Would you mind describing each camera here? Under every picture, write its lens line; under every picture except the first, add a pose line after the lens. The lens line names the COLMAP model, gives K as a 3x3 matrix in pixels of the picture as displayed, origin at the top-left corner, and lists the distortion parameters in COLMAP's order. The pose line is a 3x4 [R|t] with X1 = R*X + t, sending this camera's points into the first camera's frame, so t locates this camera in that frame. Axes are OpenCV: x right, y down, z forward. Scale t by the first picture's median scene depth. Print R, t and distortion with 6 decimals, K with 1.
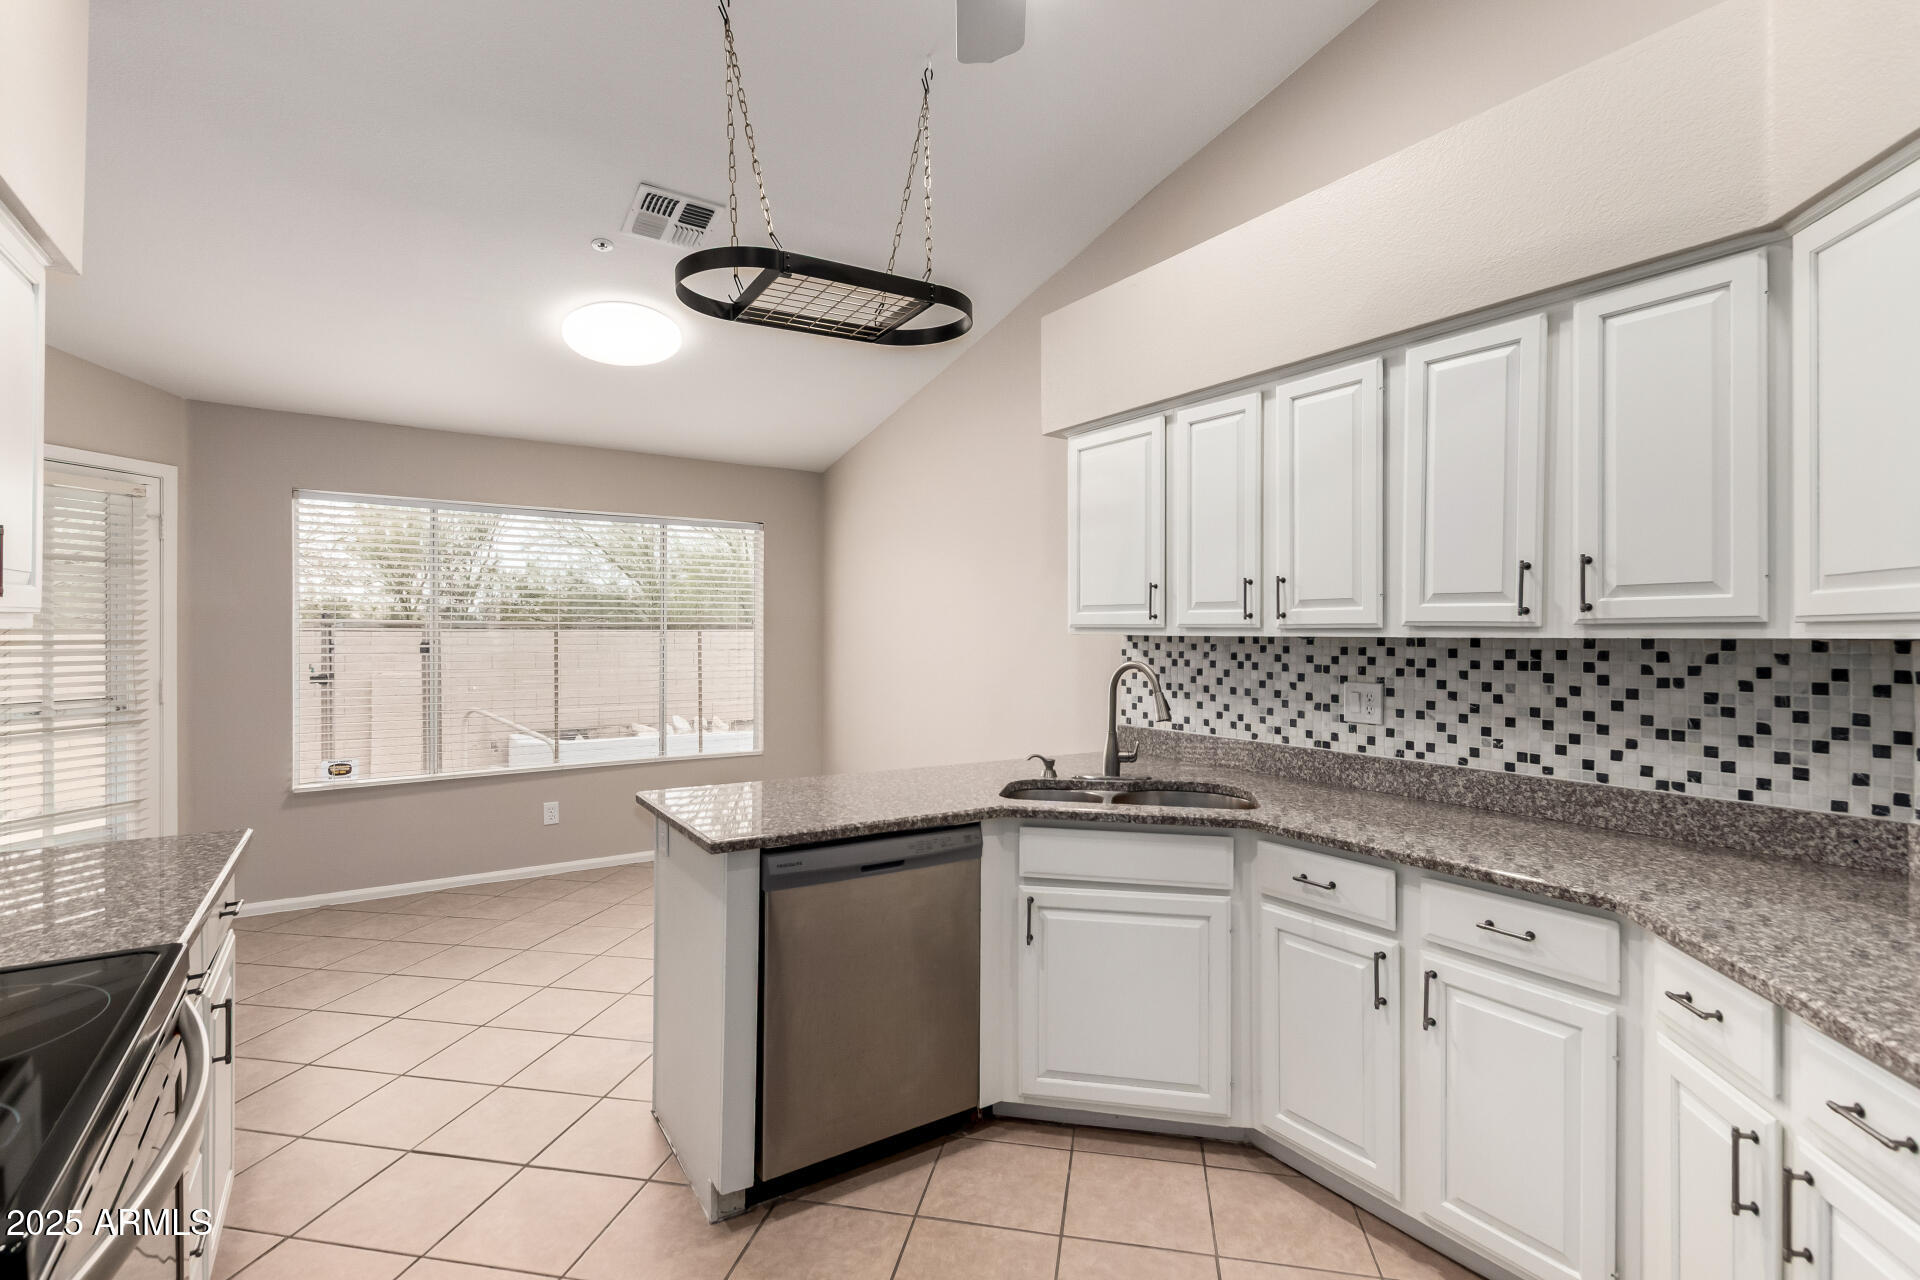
lens RADIAL K [[887.4, 0, 960.0], [0, 887.4, 640.0], [0, 0, 1]] dist [-0.000204, -0.000257]
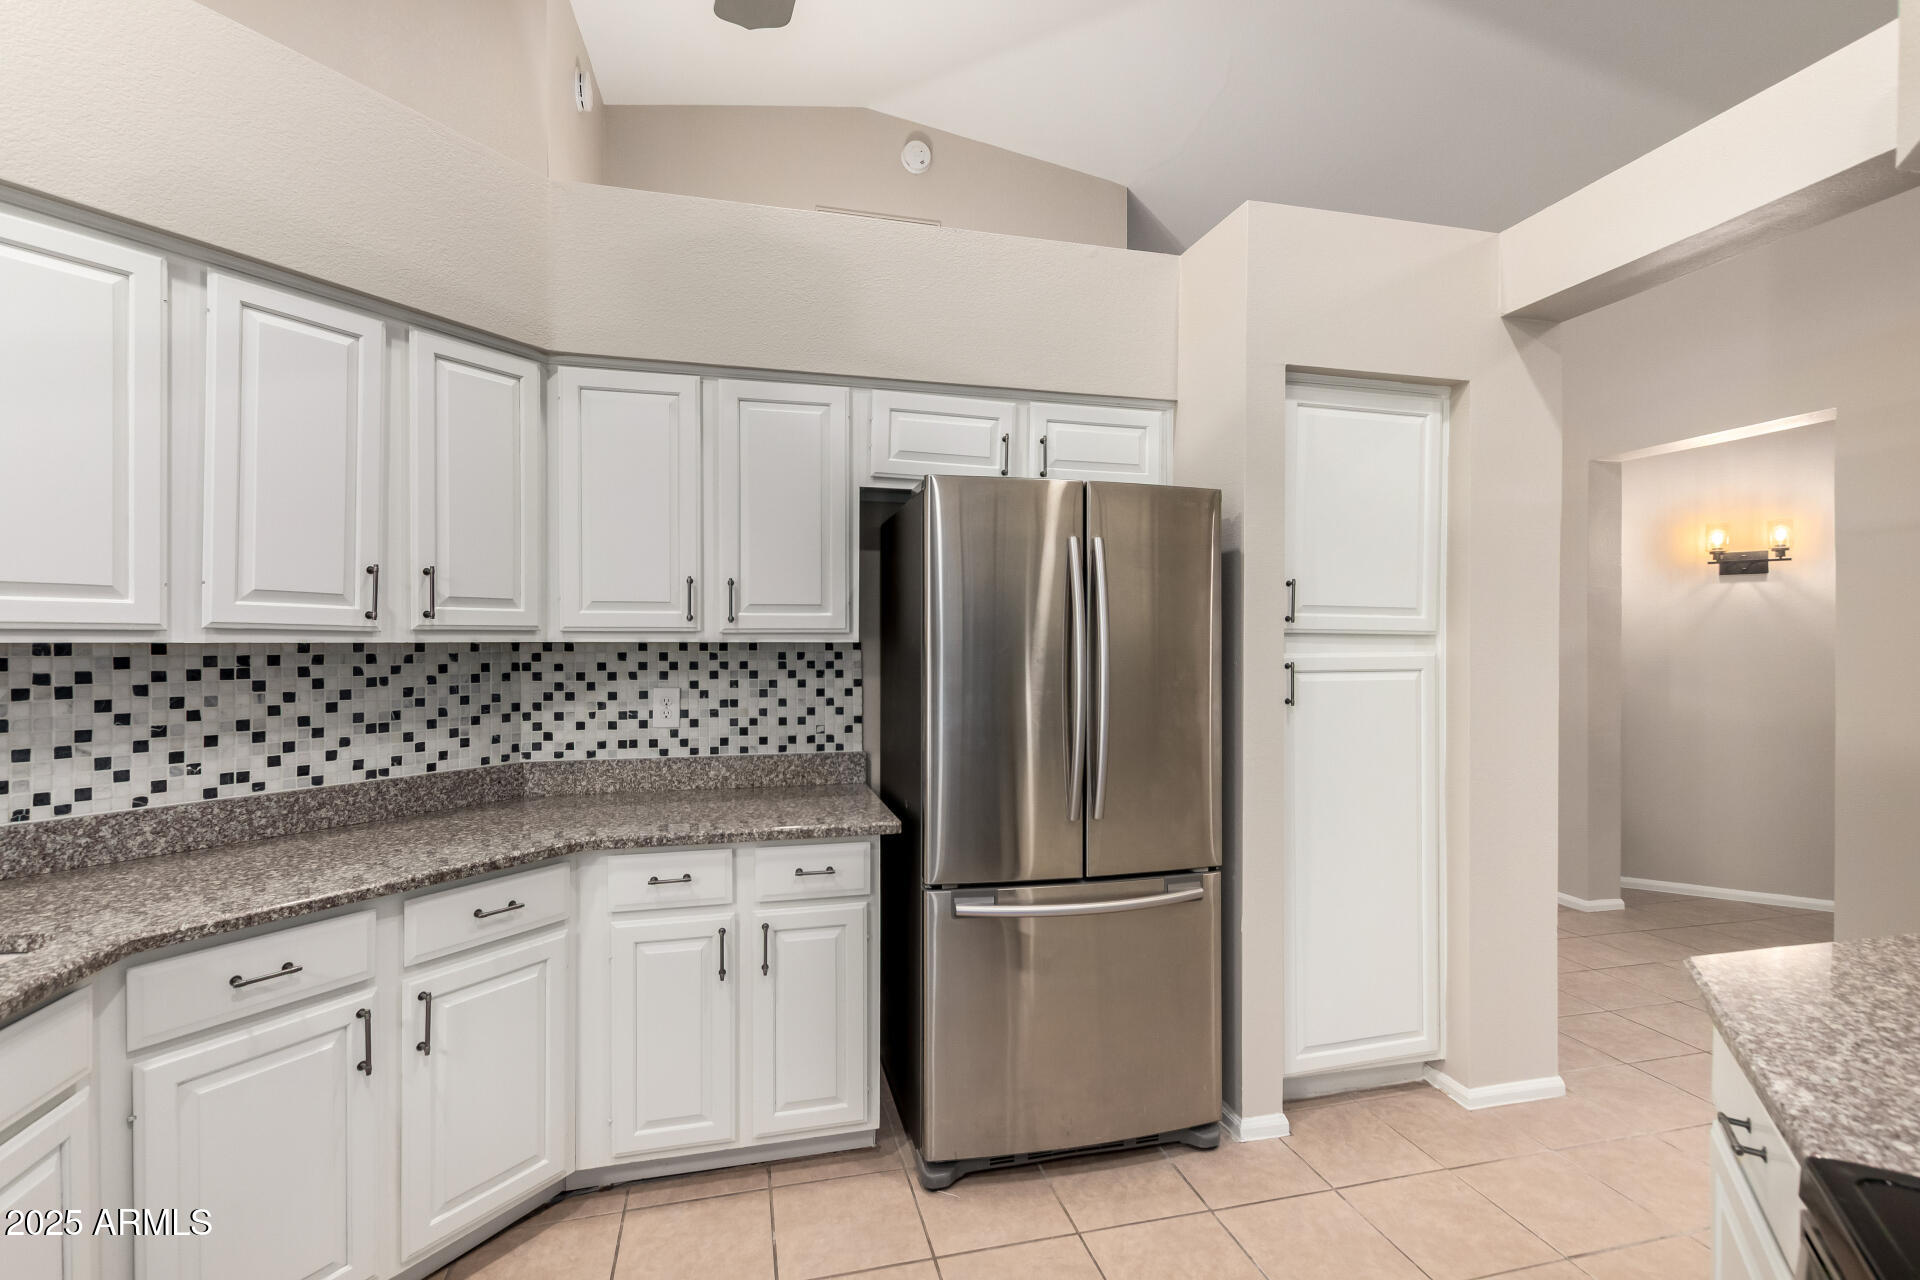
lens RADIAL K [[874.3, 0, 955.0], [0, 874.3, 644.7], [0, 0, 1]] dist [0.001243, -0.000174]
pose [[-0.427795, -0.007211, 0.903847, -0.496014], [0.003690, 0.999946, 0.009725, -0.006365], [-0.903868, 0.007495, -0.427745, 0.785742]]
